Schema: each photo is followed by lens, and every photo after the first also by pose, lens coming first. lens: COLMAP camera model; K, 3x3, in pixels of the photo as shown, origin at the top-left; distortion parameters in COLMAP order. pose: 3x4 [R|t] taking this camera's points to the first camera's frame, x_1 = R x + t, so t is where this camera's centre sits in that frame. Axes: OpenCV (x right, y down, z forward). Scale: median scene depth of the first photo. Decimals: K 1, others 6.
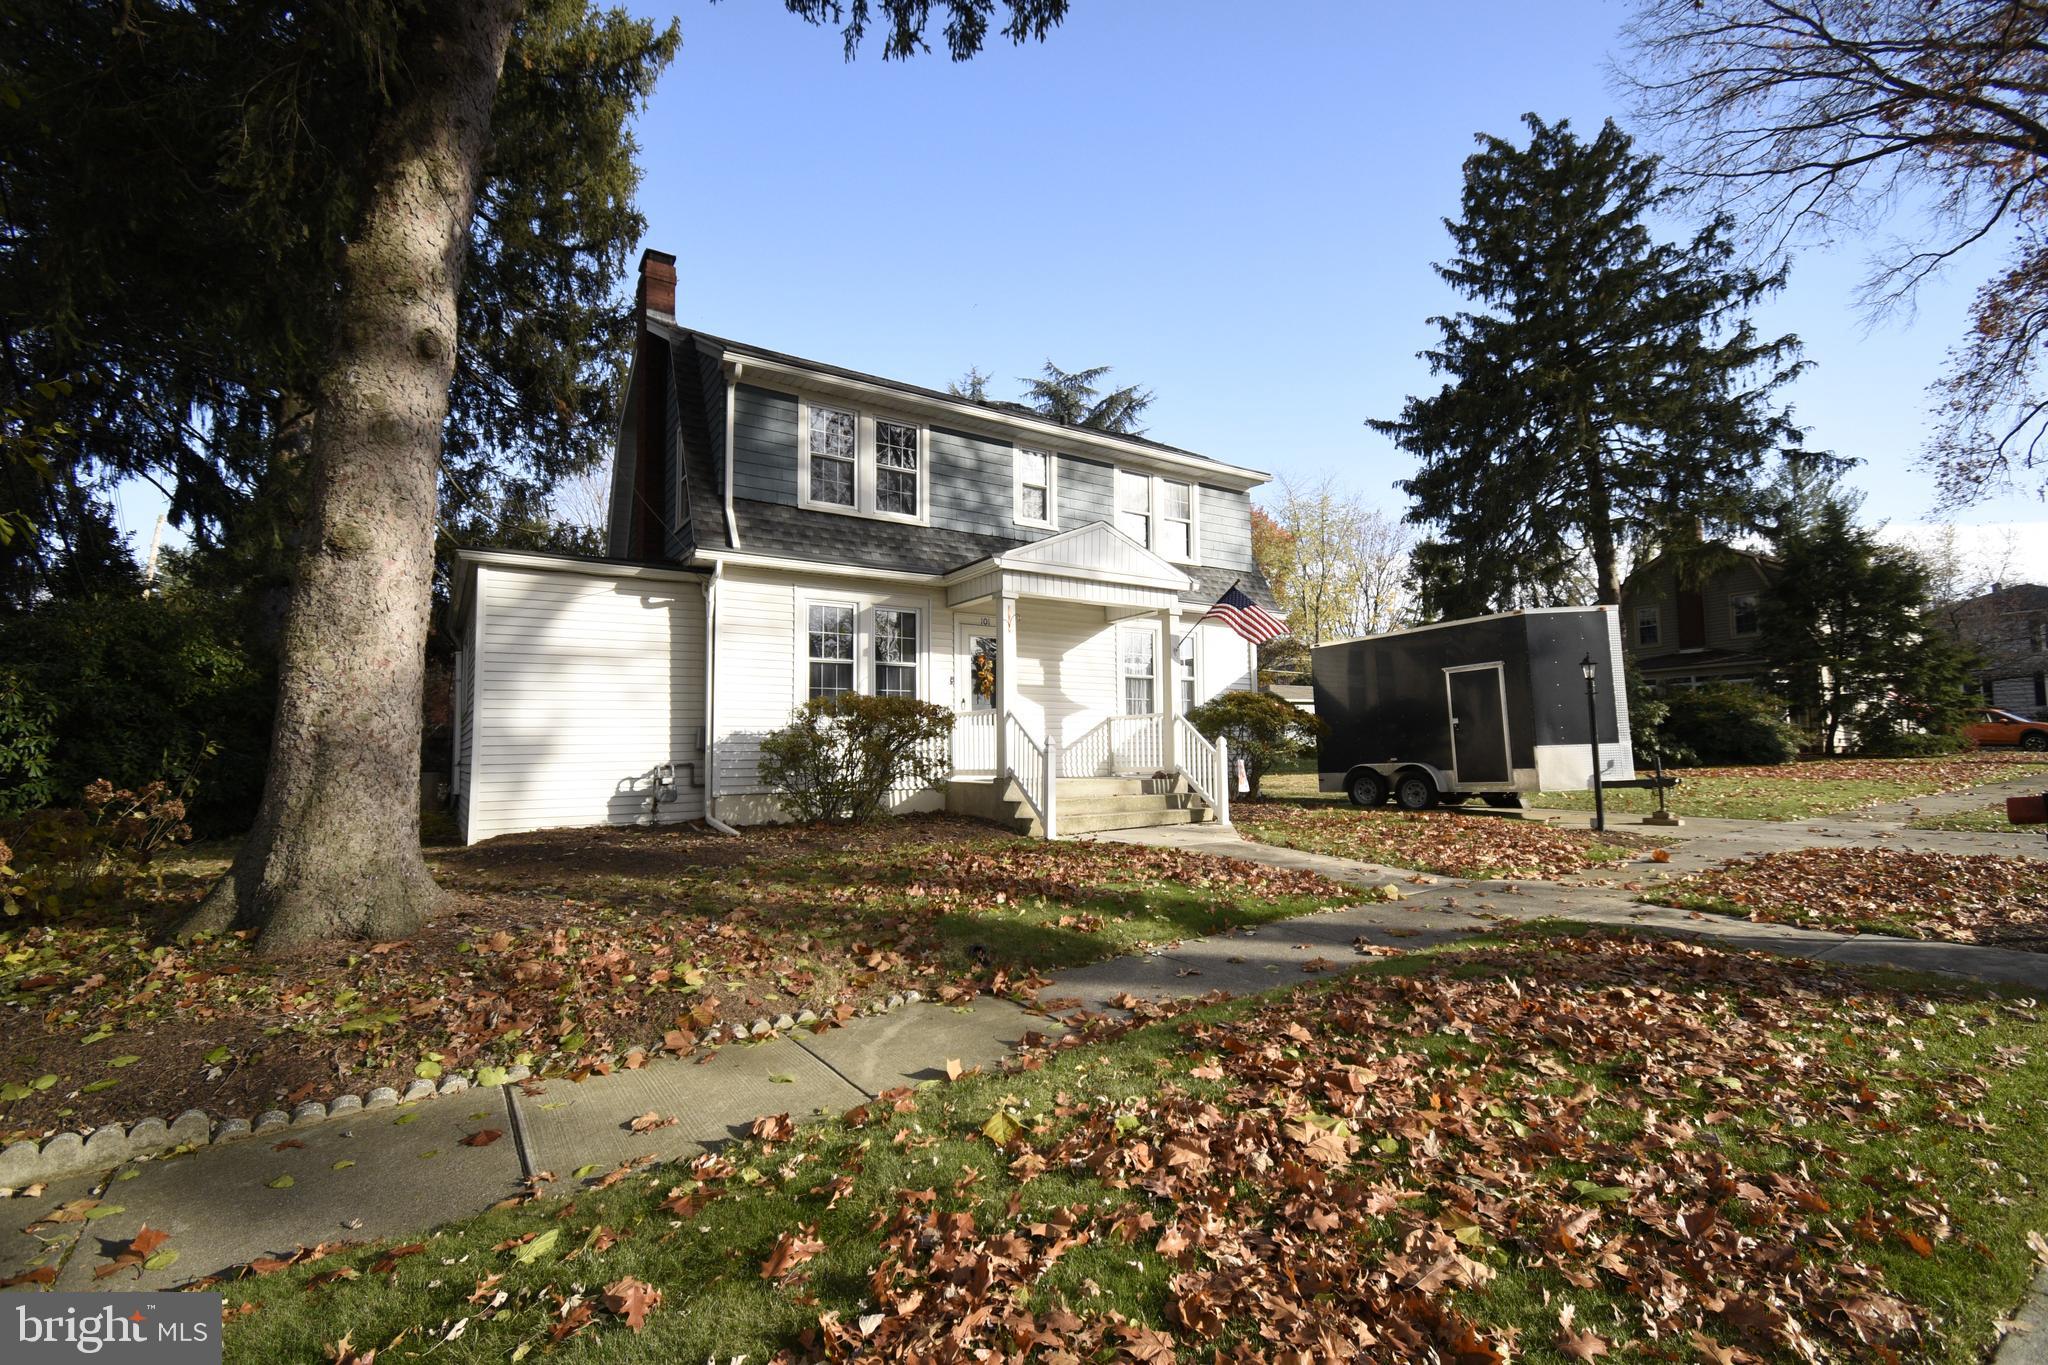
lens RADIAL K [[932.7, 0, 1047.1], [0, 932.7, 683.5], [0, 0, 1]] dist [0.031662, -0.035781]
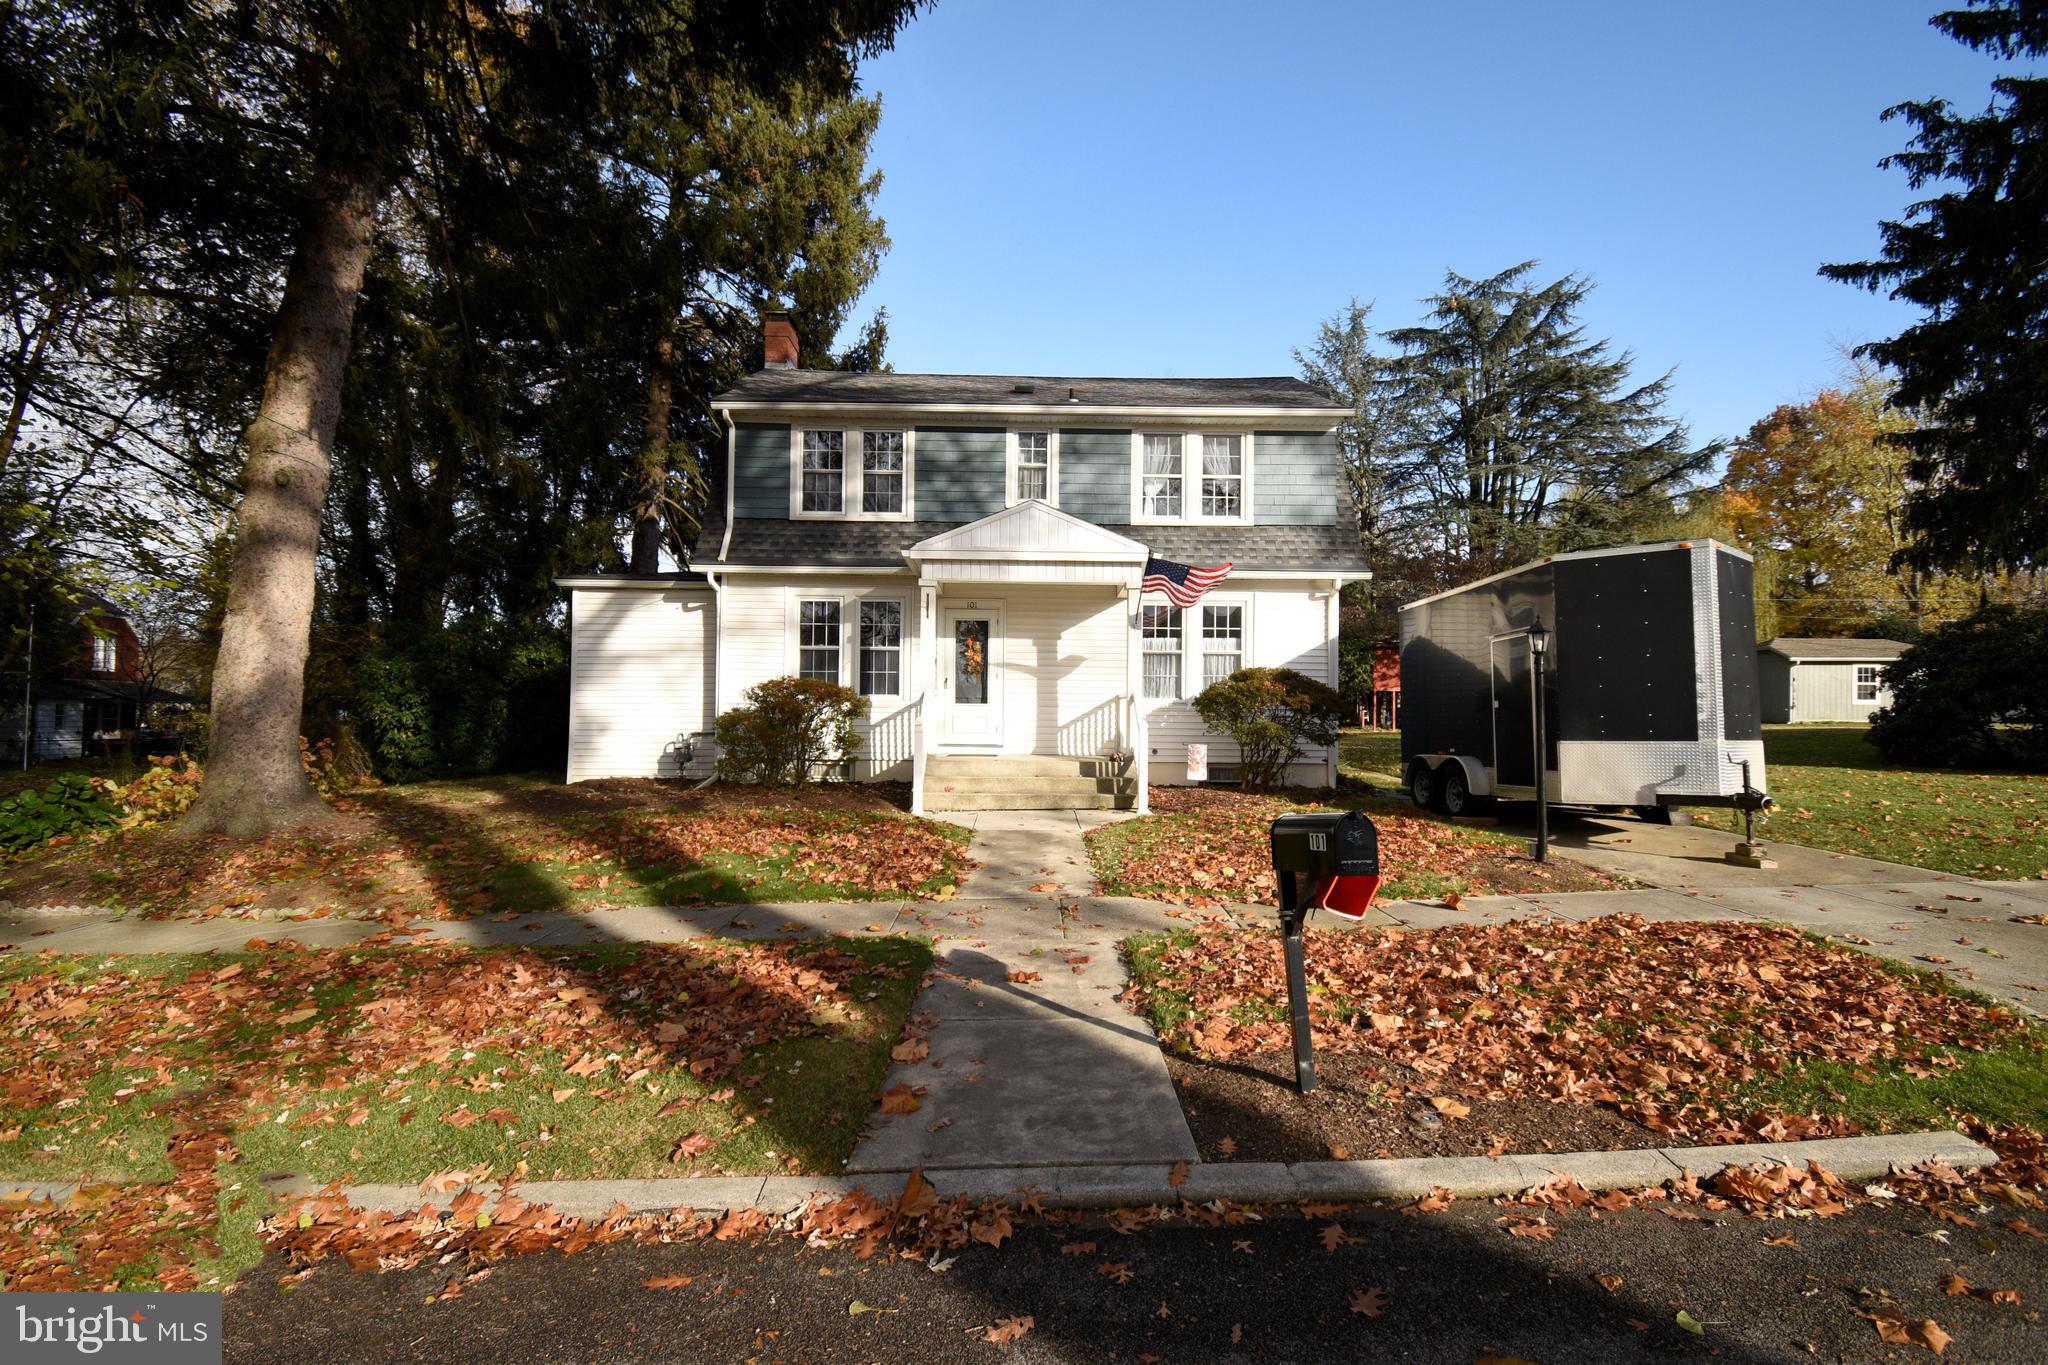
lens RADIAL K [[932.7, 0, 1047.1], [0, 932.7, 683.5], [0, 0, 1]] dist [0.031662, -0.035781]
pose [[0.831403, 0.001548, -0.555668, 0.623142], [0.023907, 0.998971, 0.038553, -0.017160], [0.555156, -0.045338, 0.830510, 0.174069]]
